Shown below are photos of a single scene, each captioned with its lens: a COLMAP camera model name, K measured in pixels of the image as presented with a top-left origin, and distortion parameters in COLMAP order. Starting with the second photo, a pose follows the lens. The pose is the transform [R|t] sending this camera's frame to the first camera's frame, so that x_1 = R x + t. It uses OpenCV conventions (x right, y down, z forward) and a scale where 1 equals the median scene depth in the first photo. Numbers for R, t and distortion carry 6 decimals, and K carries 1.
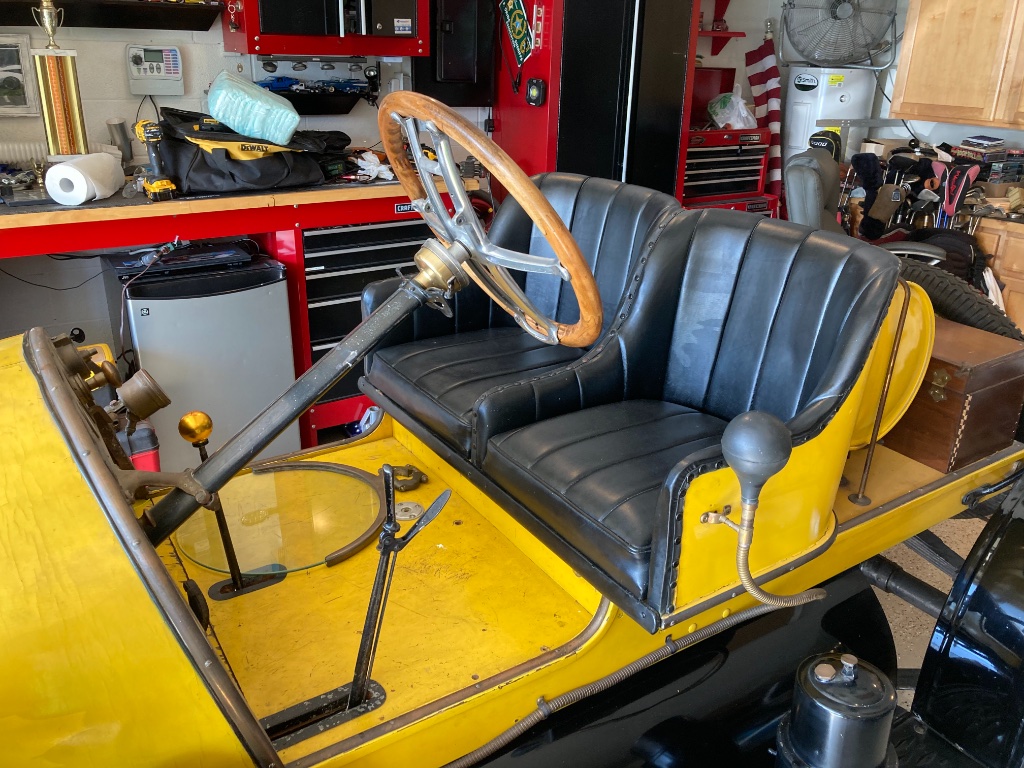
lens RADIAL K [[829.8, 0, 529.8], [0, 829.8, 356.1], [0, 0, 1]] dist [0.028726, 0.000466]
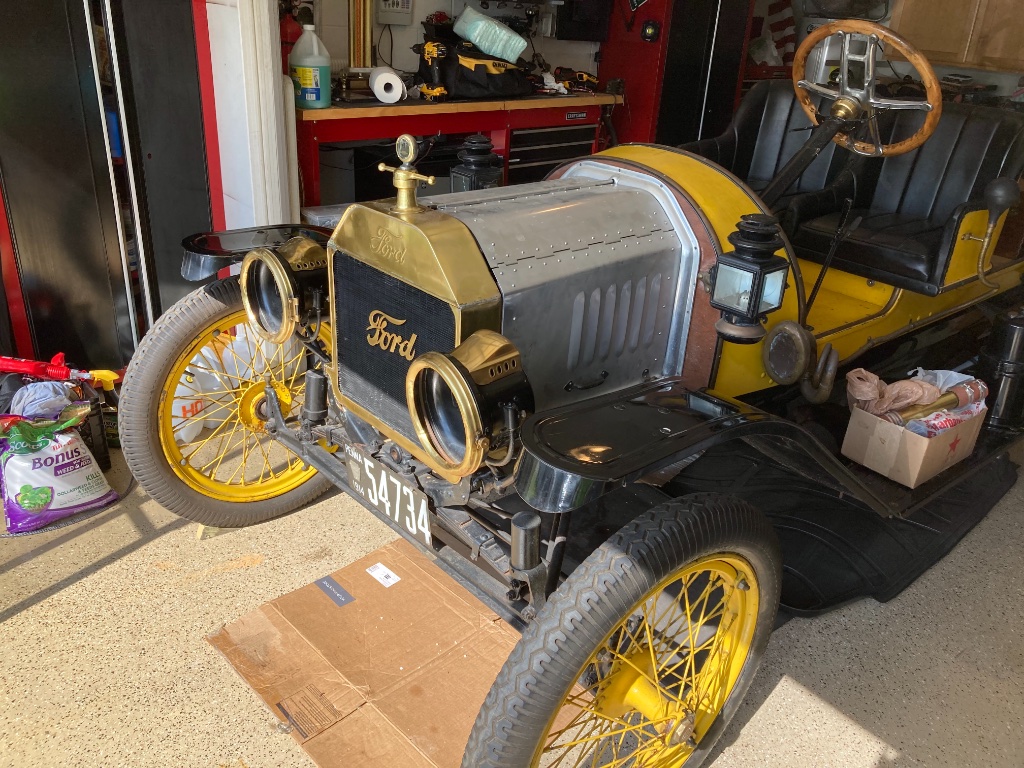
lens RADIAL K [[828.1, 0, 510.1], [0, 828.1, 358.8], [0, 0, 1]] dist [0.034225, 0.002303]
pose [[0.992536, -0.015393, 0.120977, -0.427723], [0.008257, 0.998208, 0.059275, 0.134240], [-0.121672, -0.057833, 0.990884, -0.342773]]
